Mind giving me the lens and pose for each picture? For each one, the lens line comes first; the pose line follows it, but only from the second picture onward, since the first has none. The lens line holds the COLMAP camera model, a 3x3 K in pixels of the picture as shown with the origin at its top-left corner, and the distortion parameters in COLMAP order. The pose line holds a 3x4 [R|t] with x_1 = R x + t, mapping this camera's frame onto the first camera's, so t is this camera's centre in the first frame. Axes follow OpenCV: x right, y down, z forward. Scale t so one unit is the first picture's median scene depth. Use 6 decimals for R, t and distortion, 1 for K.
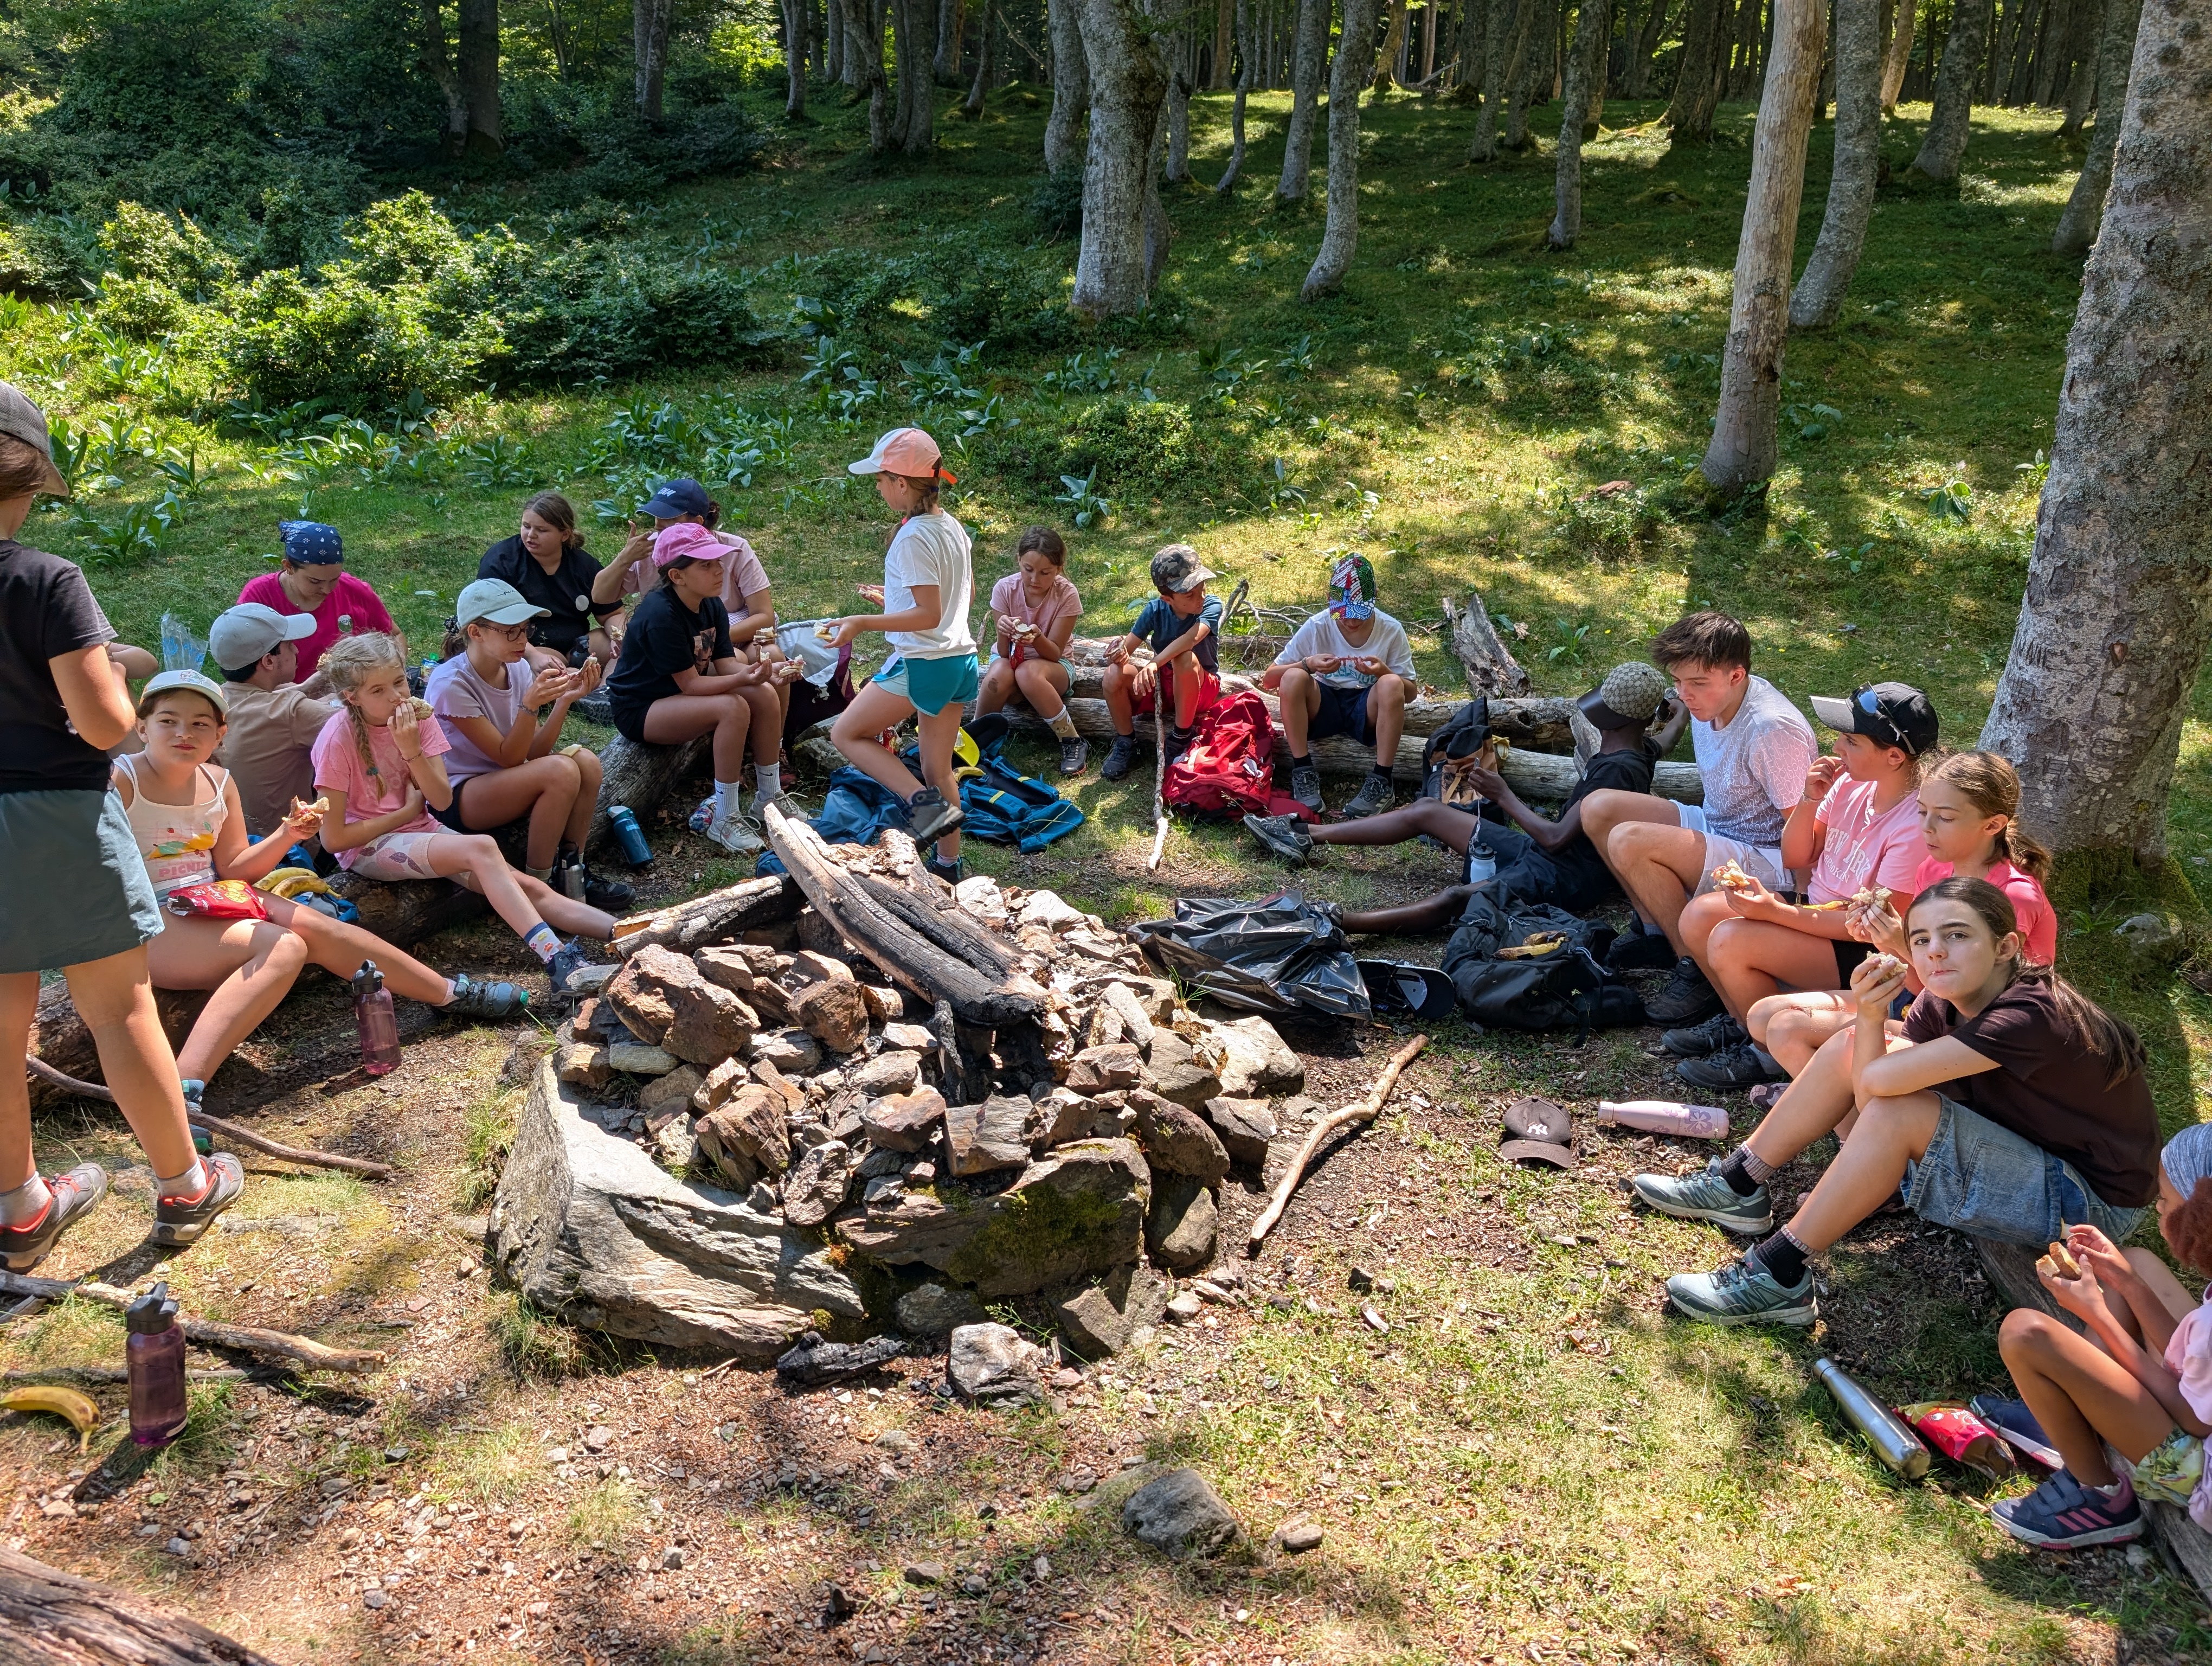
lens RADIAL K [[1653.6, 0, 1070.1], [0, 1653.6, 831.2], [0, 0, 1]] dist [0.023871, -0.007132]
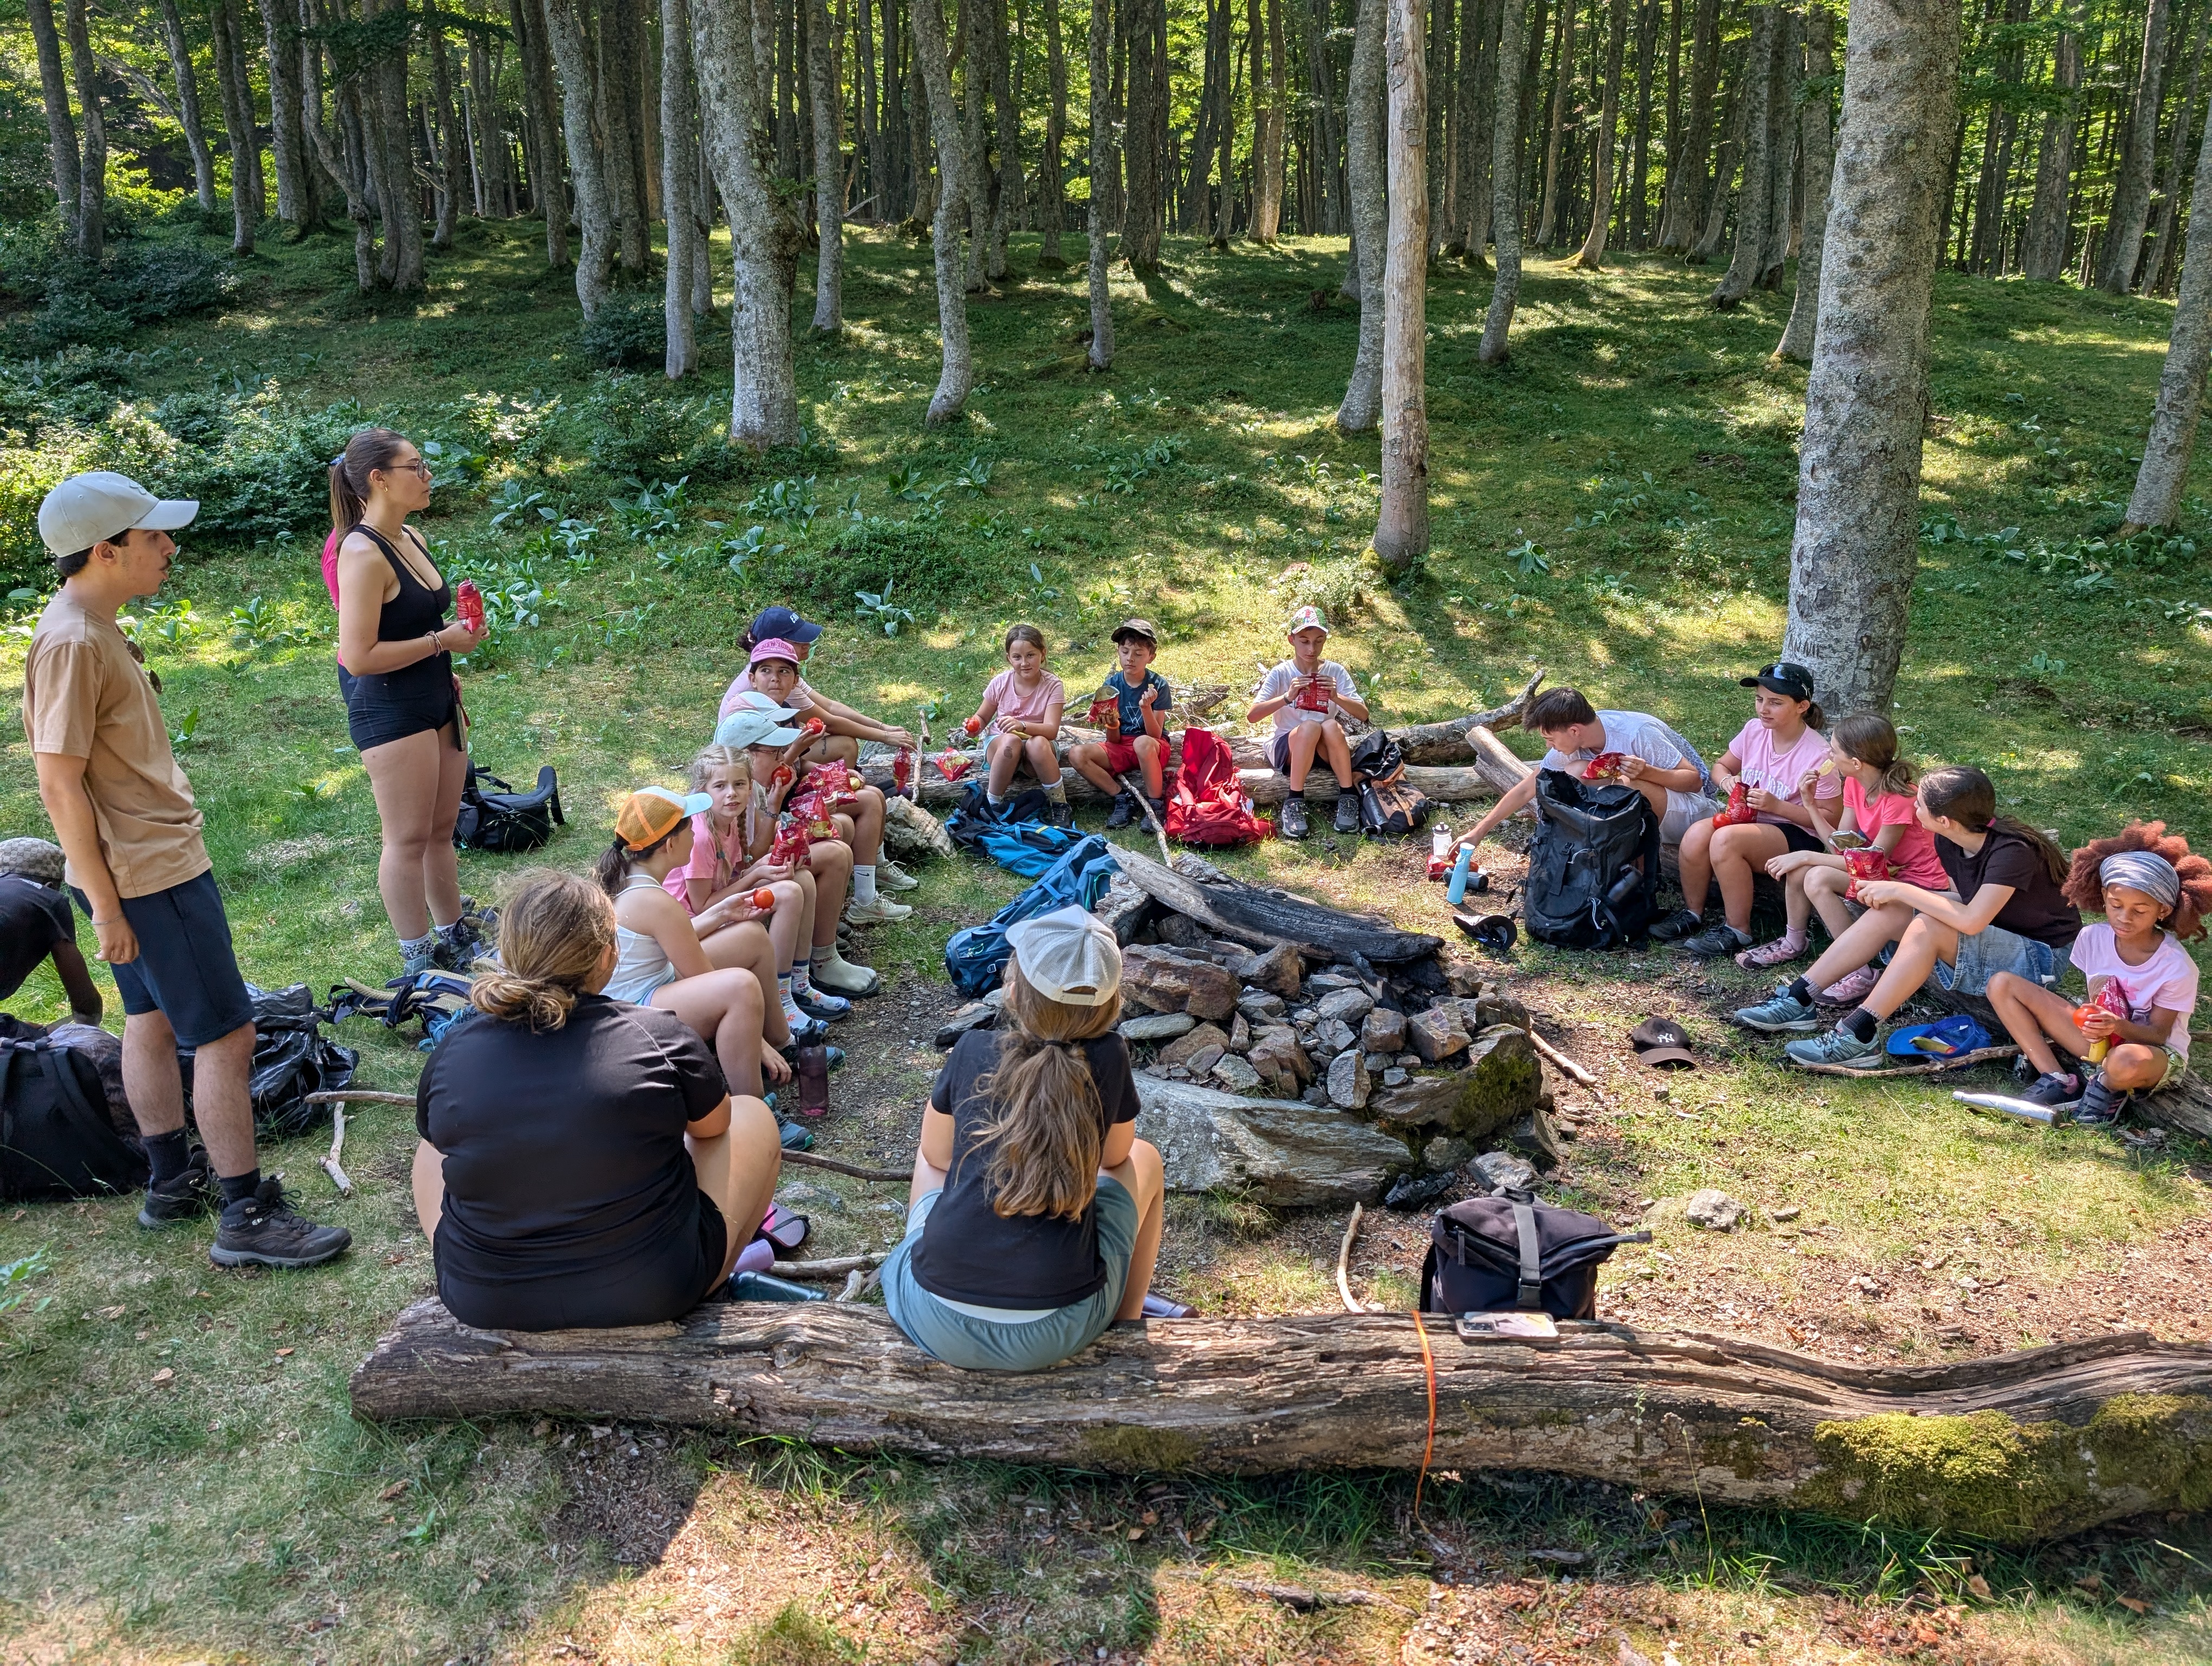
lens RADIAL K [[1653.6, 0, 1070.1], [0, 1653.6, 831.2], [0, 0, 1]] dist [0.023871, -0.007132]
pose [[0.937724, -0.123413, 0.324720, -0.549224], [0.143729, 0.988839, -0.039242, 0.017540], [-0.316253, 0.083470, 0.944996, -0.178161]]
